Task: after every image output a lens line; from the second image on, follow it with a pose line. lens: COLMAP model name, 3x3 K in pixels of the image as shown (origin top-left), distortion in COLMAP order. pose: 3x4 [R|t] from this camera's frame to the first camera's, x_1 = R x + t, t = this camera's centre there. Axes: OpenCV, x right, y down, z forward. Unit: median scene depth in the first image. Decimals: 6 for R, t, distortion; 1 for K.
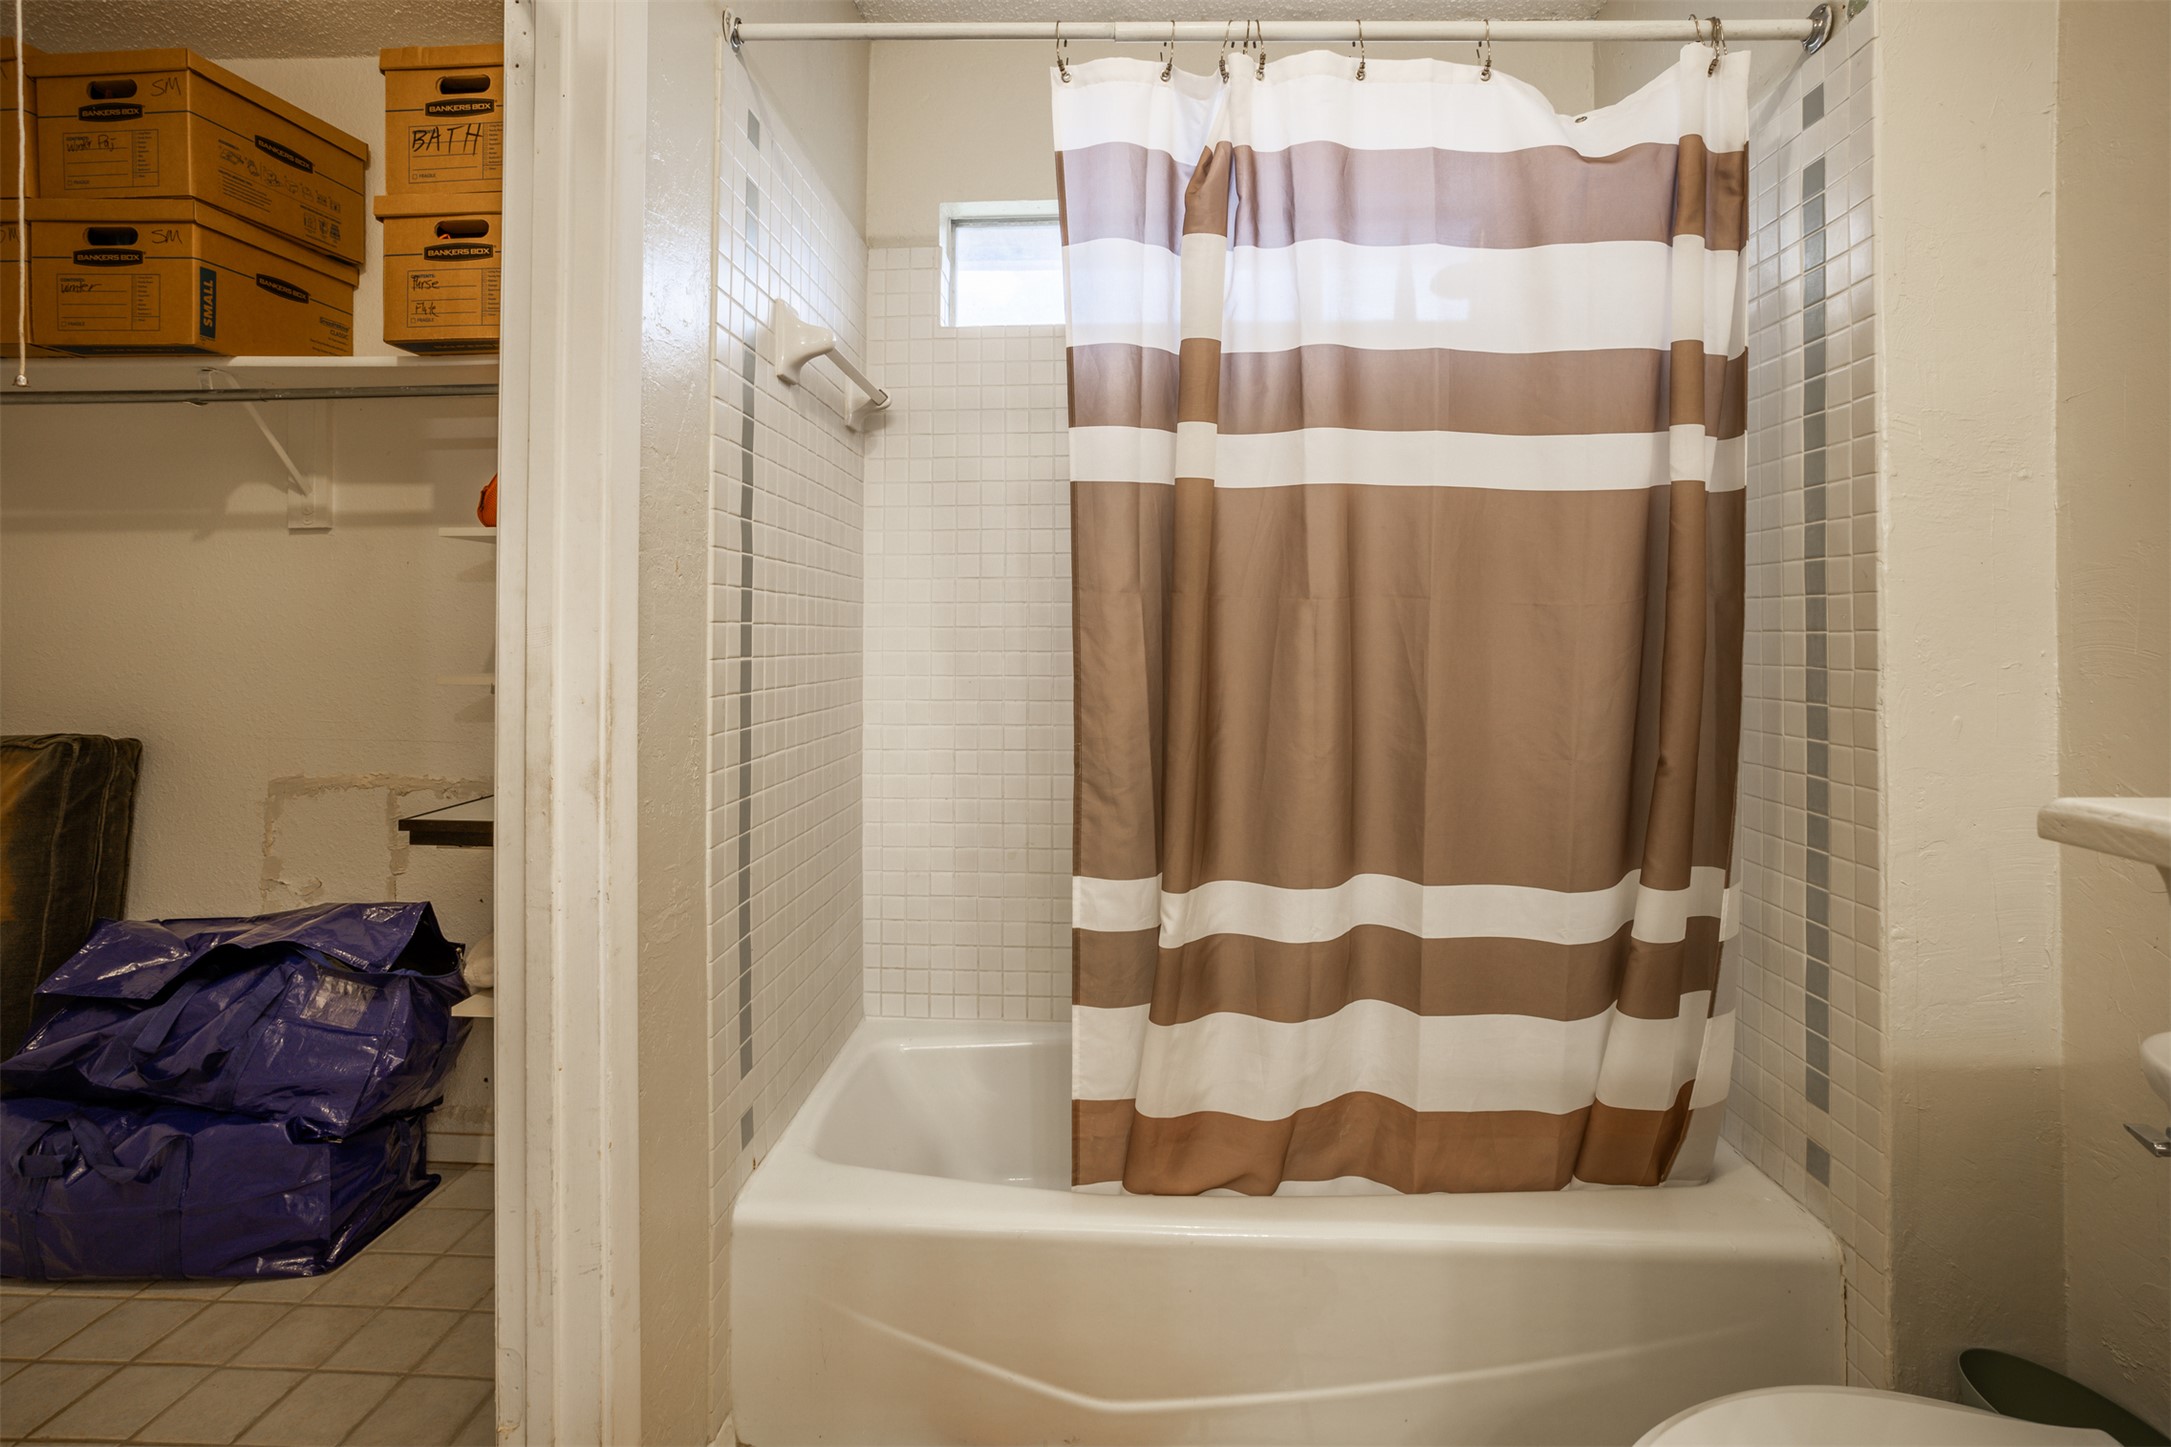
lens RADIAL K [[1075.2, 0, 1064.4], [0, 1075.2, 635.7], [0, 0, 1]] dist [-0.042507, 0.026232]
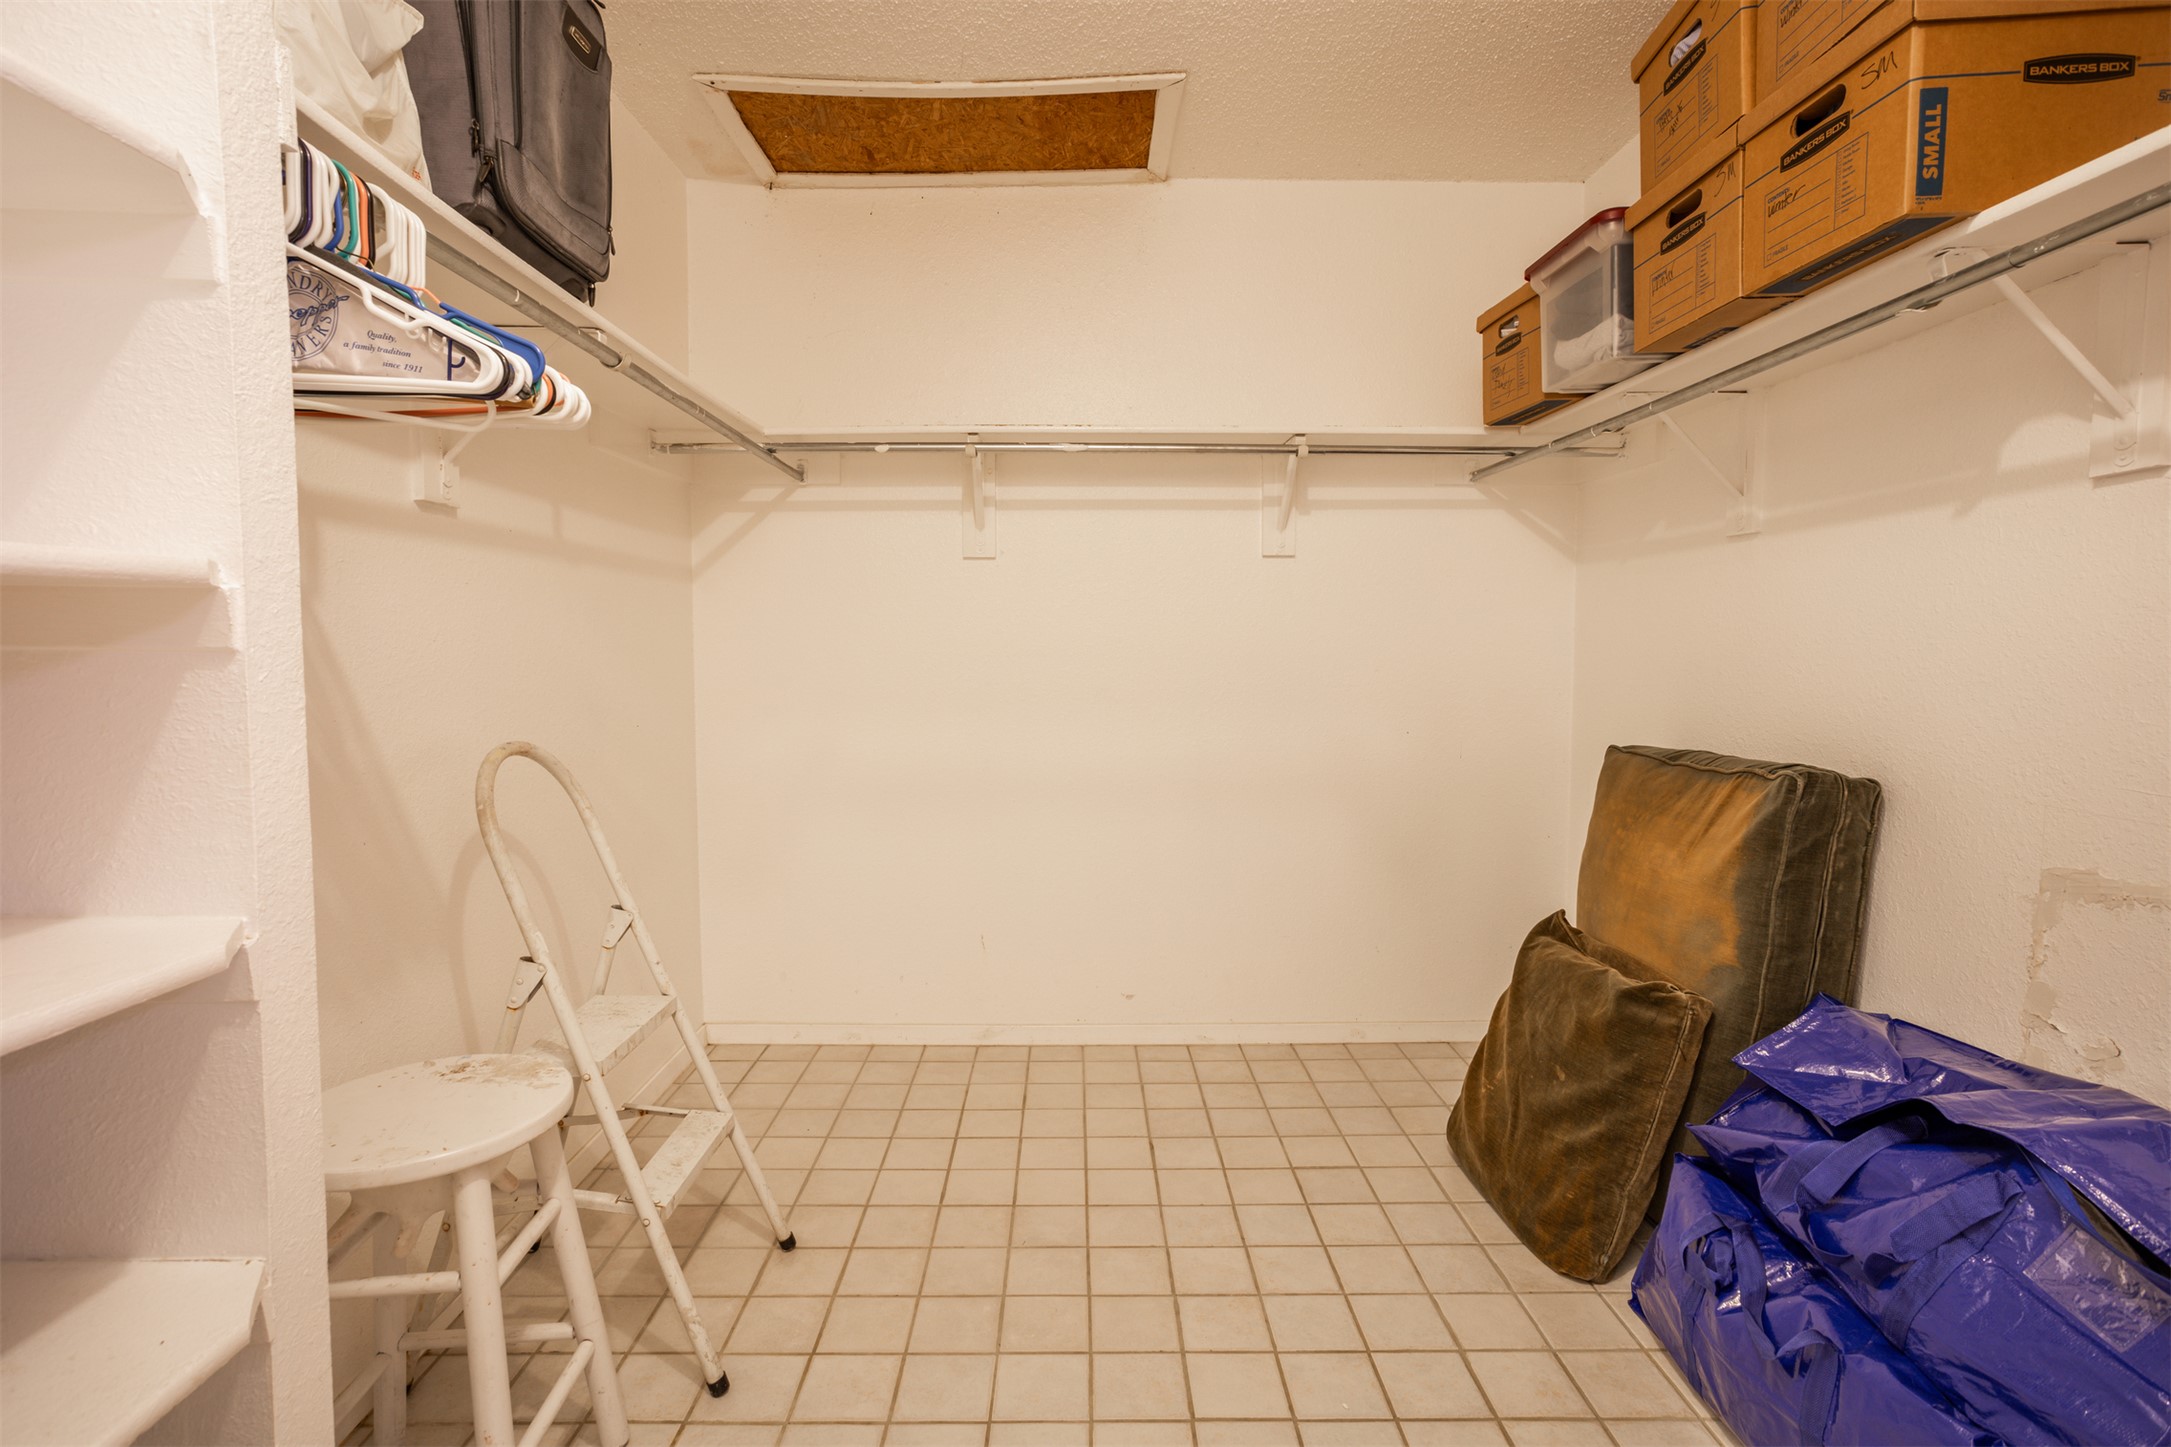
lens RADIAL K [[1046.8, 0, 1082.4], [0, 1046.8, 708.9], [0, 0, 1]] dist [-0.029522, 0.017682]
pose [[0.073449, 0.058896, -0.995558, -0.180999], [-0.000315, 0.998256, 0.059032, -0.001291], [0.997299, -0.004023, 0.073340, 0.407085]]
